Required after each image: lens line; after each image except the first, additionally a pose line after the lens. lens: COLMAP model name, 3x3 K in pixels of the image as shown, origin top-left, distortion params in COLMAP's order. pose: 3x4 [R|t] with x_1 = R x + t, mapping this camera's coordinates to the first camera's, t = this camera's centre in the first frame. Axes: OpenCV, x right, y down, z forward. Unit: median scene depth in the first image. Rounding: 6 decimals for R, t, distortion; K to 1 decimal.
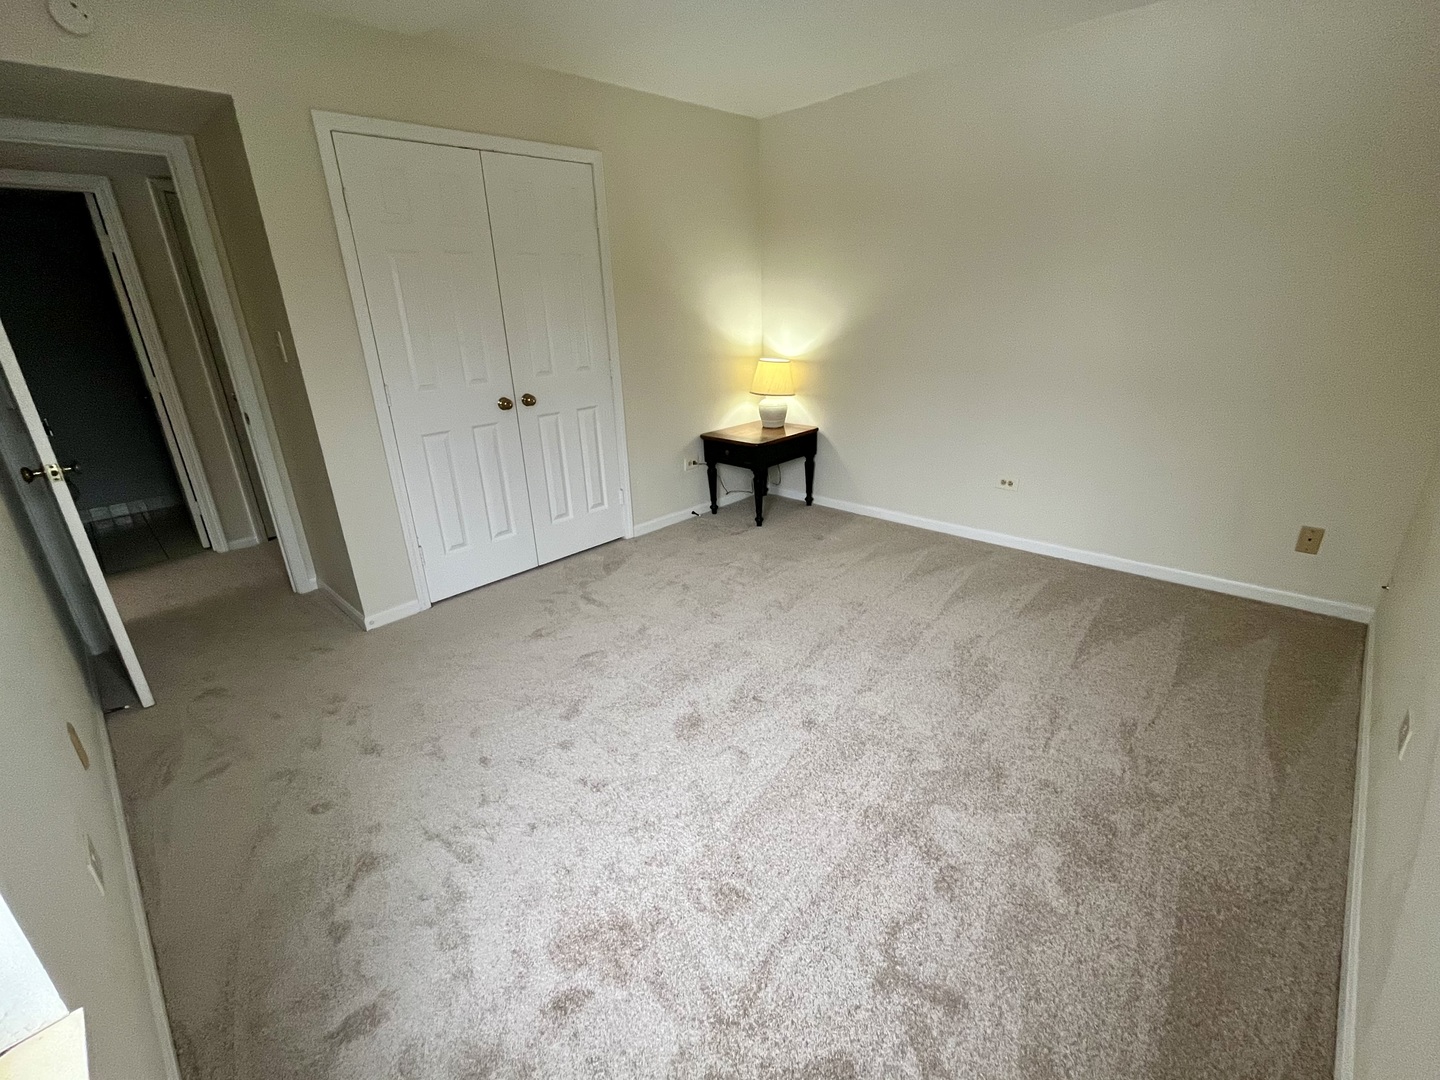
lens RADIAL K [[637.7, 0, 720.0], [0, 637.7, 540.0], [0, 0, 1]] dist [-0.002333, -0.000044]
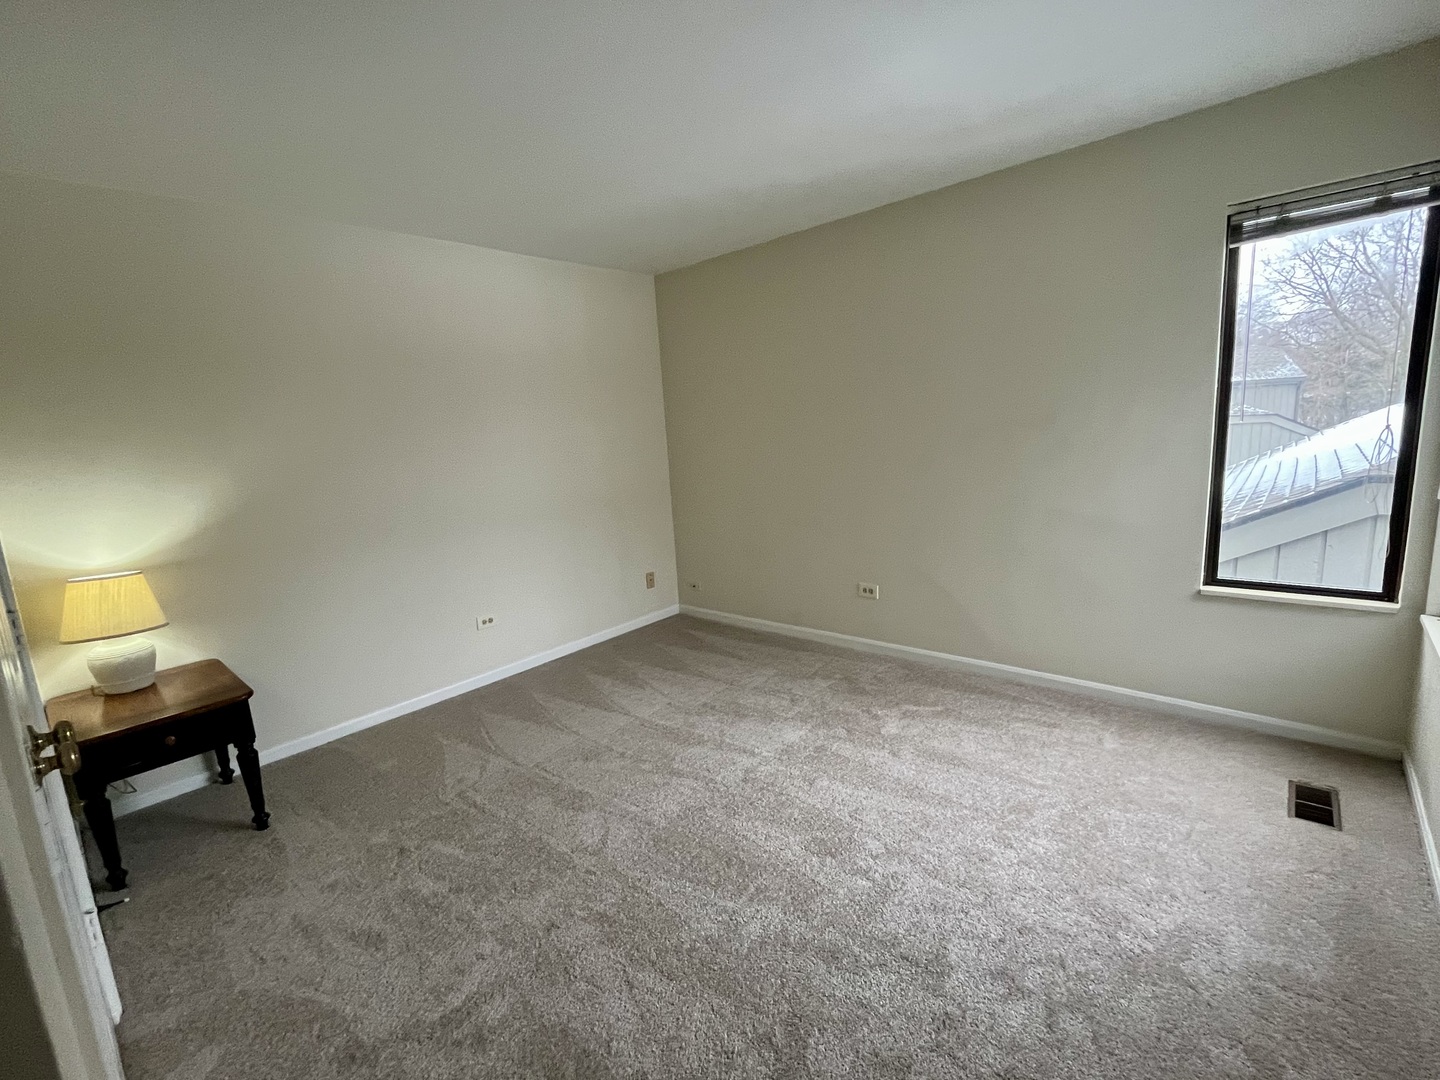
lens RADIAL K [[637.7, 0, 720.0], [0, 637.7, 540.0], [0, 0, 1]] dist [-0.002333, -0.000044]
pose [[-0.030049, -0.130310, 0.991018, -0.679996], [0.418309, 0.898827, 0.130871, -0.221579], [-0.907808, 0.418484, 0.027501, 0.689761]]
